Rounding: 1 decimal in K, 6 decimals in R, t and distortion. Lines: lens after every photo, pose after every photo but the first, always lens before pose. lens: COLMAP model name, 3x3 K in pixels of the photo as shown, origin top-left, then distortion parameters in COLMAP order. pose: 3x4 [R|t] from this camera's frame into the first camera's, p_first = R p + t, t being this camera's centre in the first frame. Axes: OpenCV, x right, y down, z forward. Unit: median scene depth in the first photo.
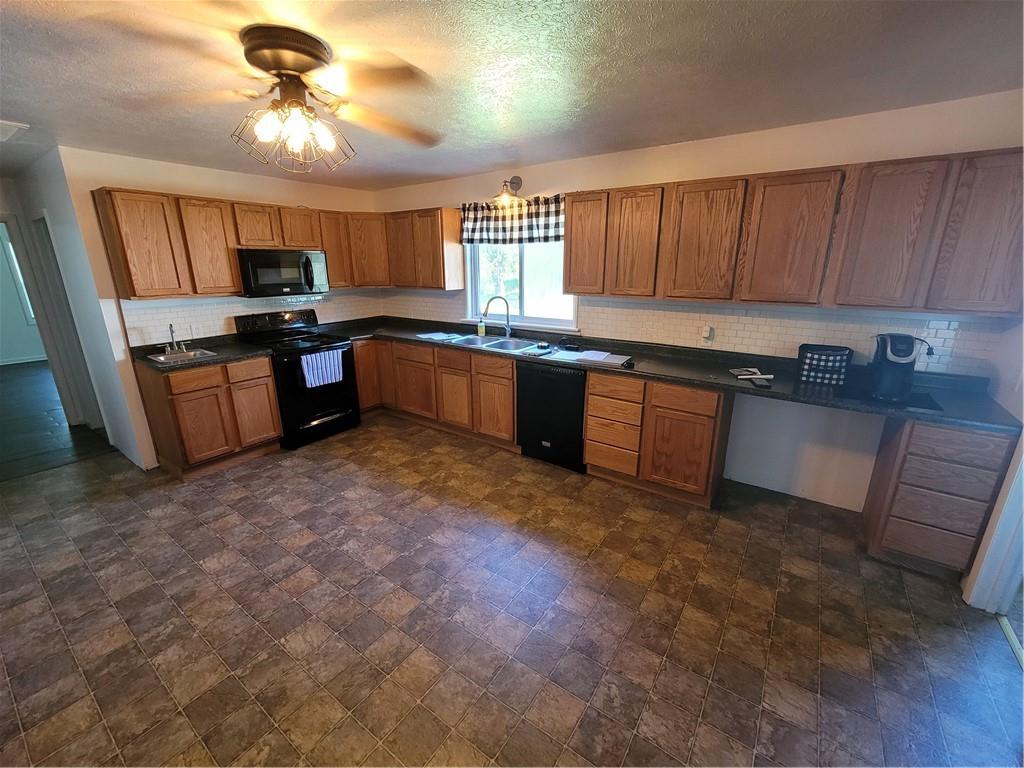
lens RADIAL K [[426.8, 0, 510.9], [0, 426.8, 380.7], [0, 0, 1]] dist [-0.000850, 0.000262]
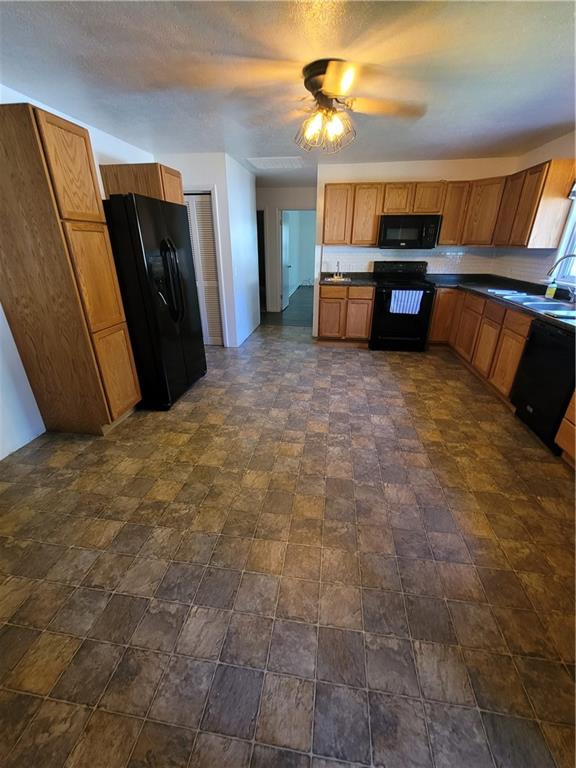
lens RADIAL K [[320.1, 0, 288.0], [0, 320.1, 384.0], [0, 0, 1]] dist [-0.000850, 0.000262]
pose [[0.458235, 0.365365, -0.810265, 0.385643], [-0.241933, 0.928458, 0.281839, 0.020462], [0.855272, 0.066881, 0.513846, 0.134689]]
